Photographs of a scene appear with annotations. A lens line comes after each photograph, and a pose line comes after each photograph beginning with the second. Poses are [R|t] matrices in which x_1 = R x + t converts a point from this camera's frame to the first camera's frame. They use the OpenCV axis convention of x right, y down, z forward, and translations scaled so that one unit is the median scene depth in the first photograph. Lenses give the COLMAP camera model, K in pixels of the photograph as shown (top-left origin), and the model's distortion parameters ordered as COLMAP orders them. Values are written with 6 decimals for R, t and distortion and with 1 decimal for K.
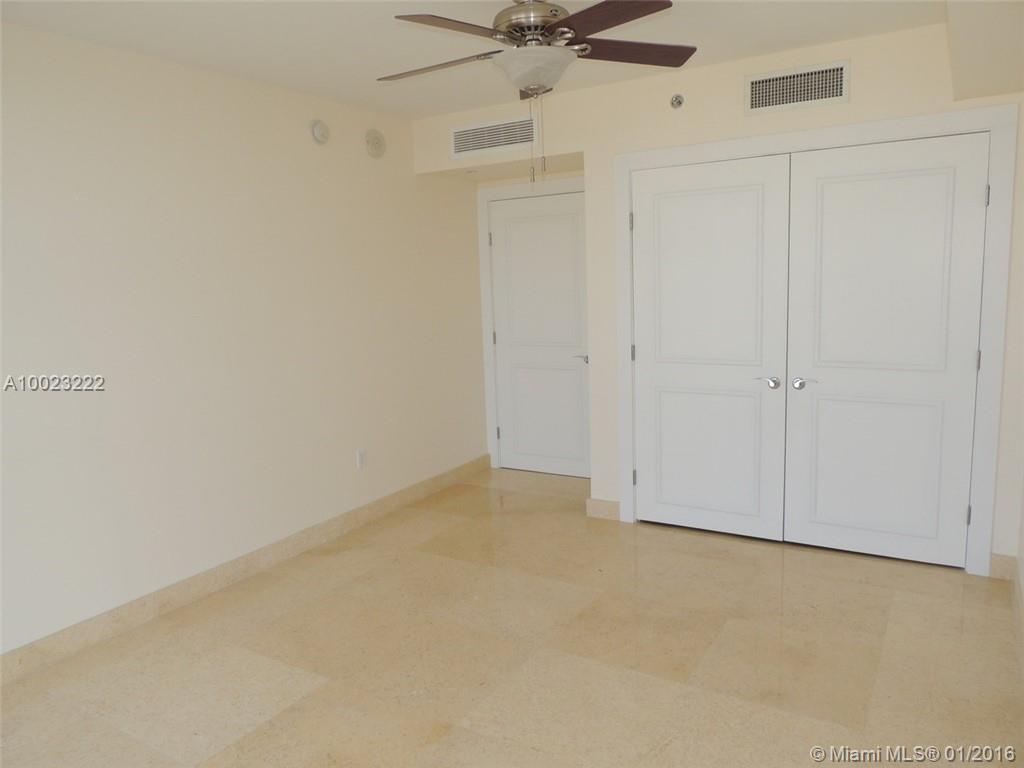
lens RADIAL K [[730.0, 0, 509.3], [0, 730.0, 385.6], [0, 0, 1]] dist [-0.024937, 0.005771]
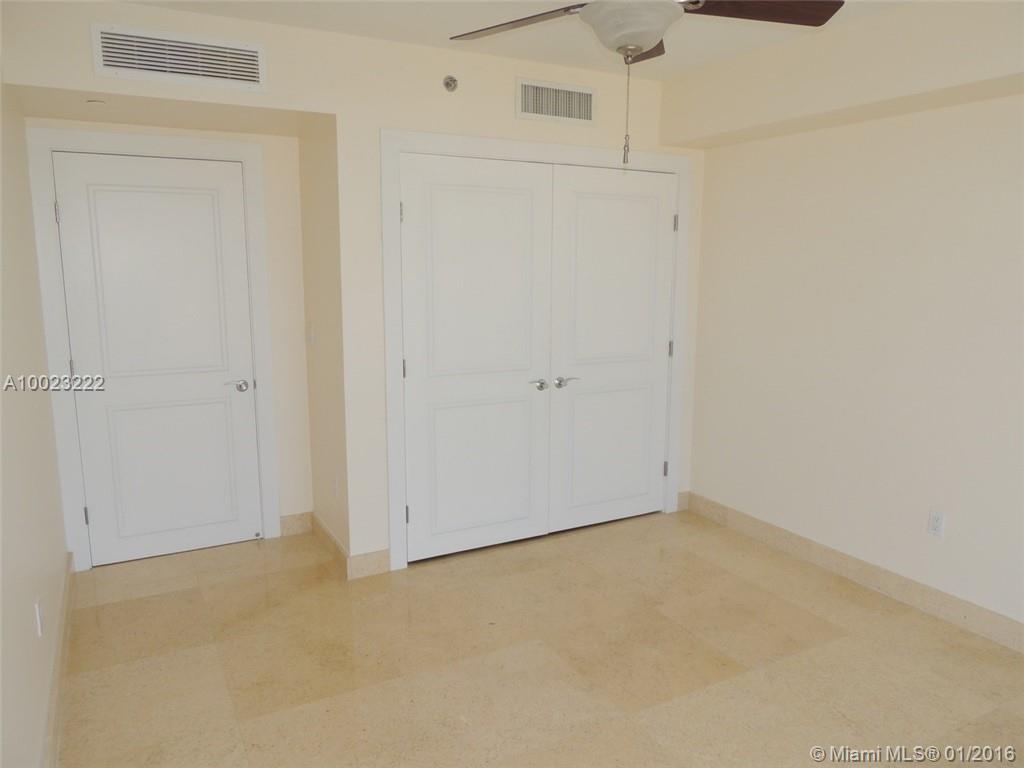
lens RADIAL K [[730.0, 0, 510.9], [0, 730.0, 383.4], [0, 0, 1]] dist [-0.024937, 0.005771]
pose [[0.493580, -0.102878, 0.863594, -0.495117], [0.106661, 0.992644, 0.057290, -0.062111], [-0.863135, 0.063834, 0.500922, 0.467204]]
